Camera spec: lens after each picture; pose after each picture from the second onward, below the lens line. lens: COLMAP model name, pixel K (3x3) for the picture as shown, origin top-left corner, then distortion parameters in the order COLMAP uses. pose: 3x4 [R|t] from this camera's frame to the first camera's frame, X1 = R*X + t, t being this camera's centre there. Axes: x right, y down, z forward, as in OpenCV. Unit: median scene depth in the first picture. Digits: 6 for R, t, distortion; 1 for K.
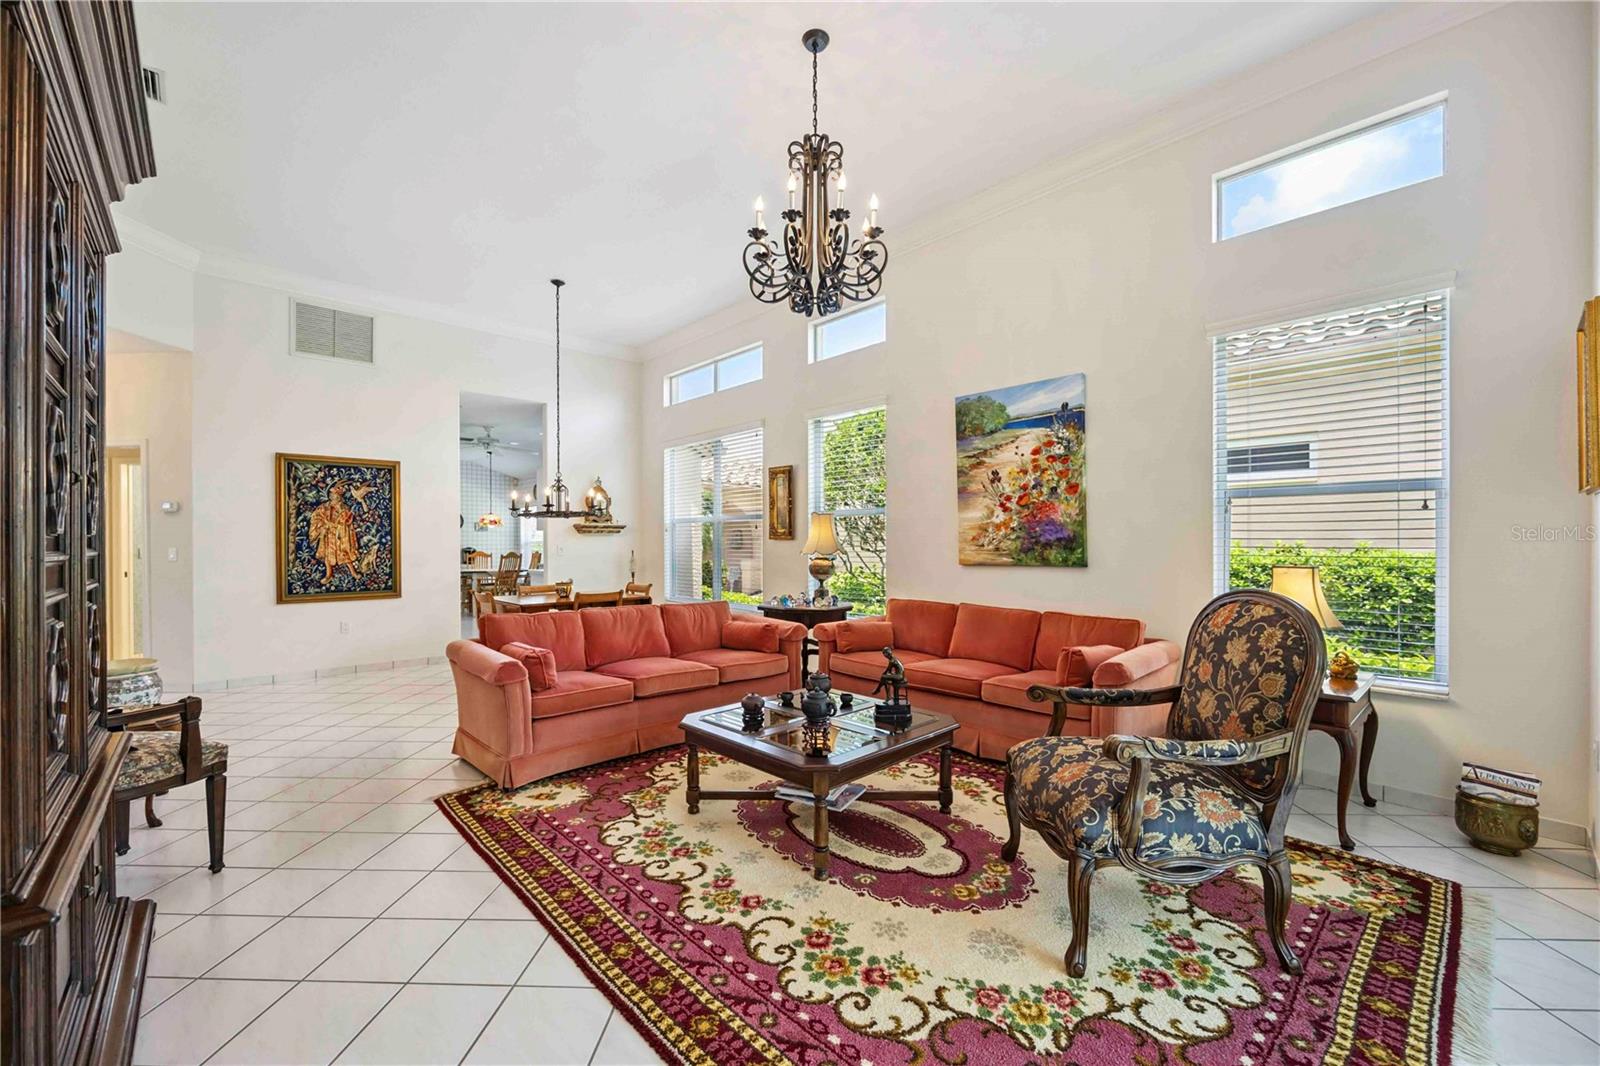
lens RADIAL K [[649.7, 0, 797.2], [0, 649.7, 540.7], [0, 0, 1]] dist [0.000319, 0.000091]
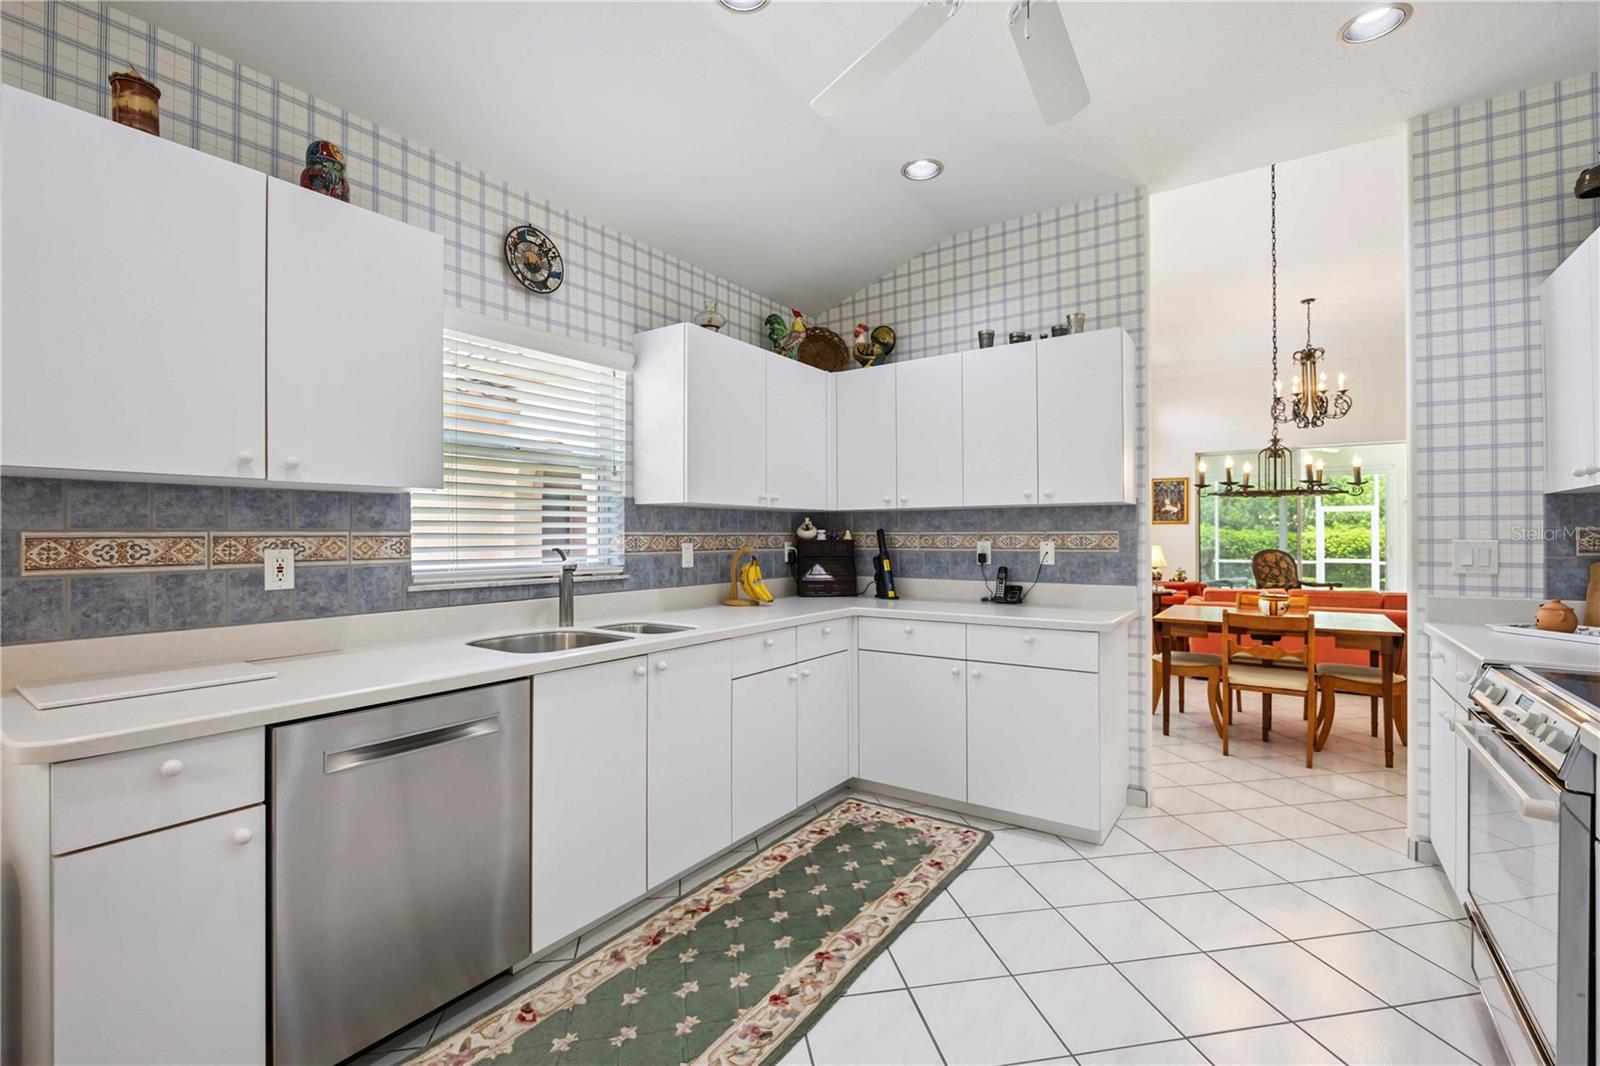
lens RADIAL K [[702.9, 0, 799.1], [0, 702.9, 534.7], [0, 0, 1]] dist [-0.008554, 0.000432]
pose [[-0.220790, 0.007484, 0.975293, -1.273092], [0.002438, 0.999972, -0.007121, 0.007800], [-0.975318, 0.000805, -0.220802, 2.182649]]
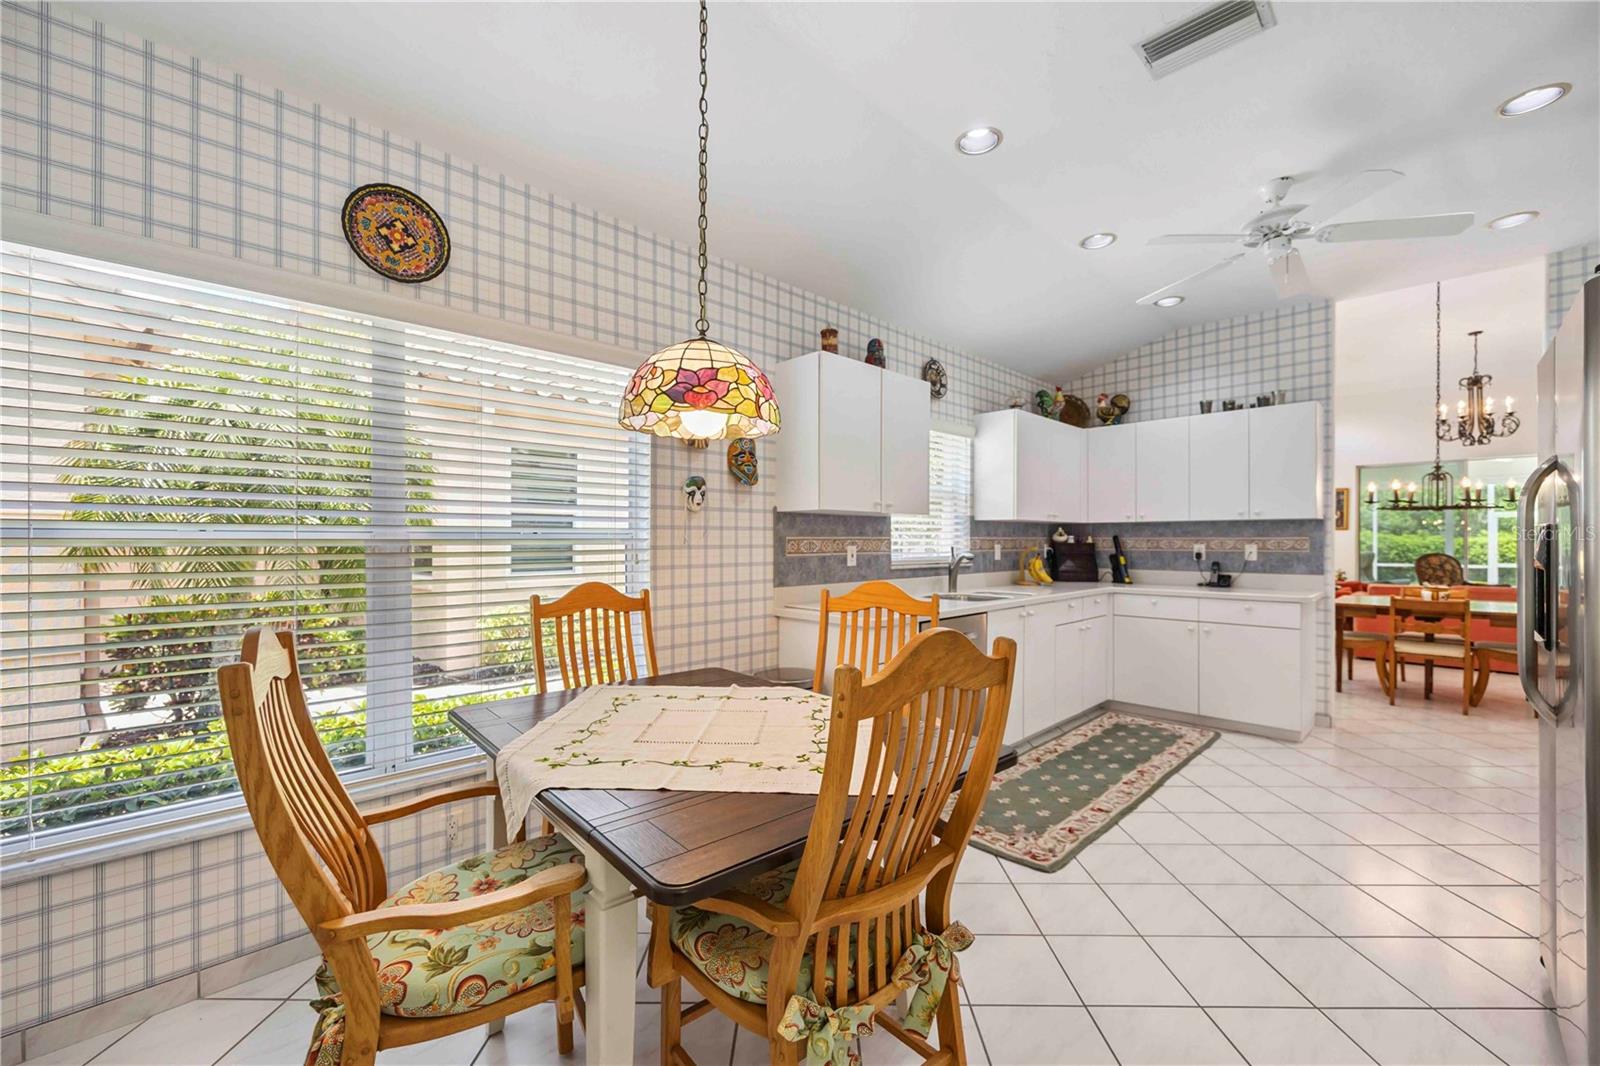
lens RADIAL K [[649.7, 0, 797.2], [0, 649.7, 540.7], [0, 0, 1]] dist [0.000319, 0.000091]
pose [[-0.037599, 0.002384, 0.999290, -1.583295], [-0.002346, 0.999994, -0.002474, 0.008816], [-0.999290, -0.002437, -0.037593, 2.504039]]
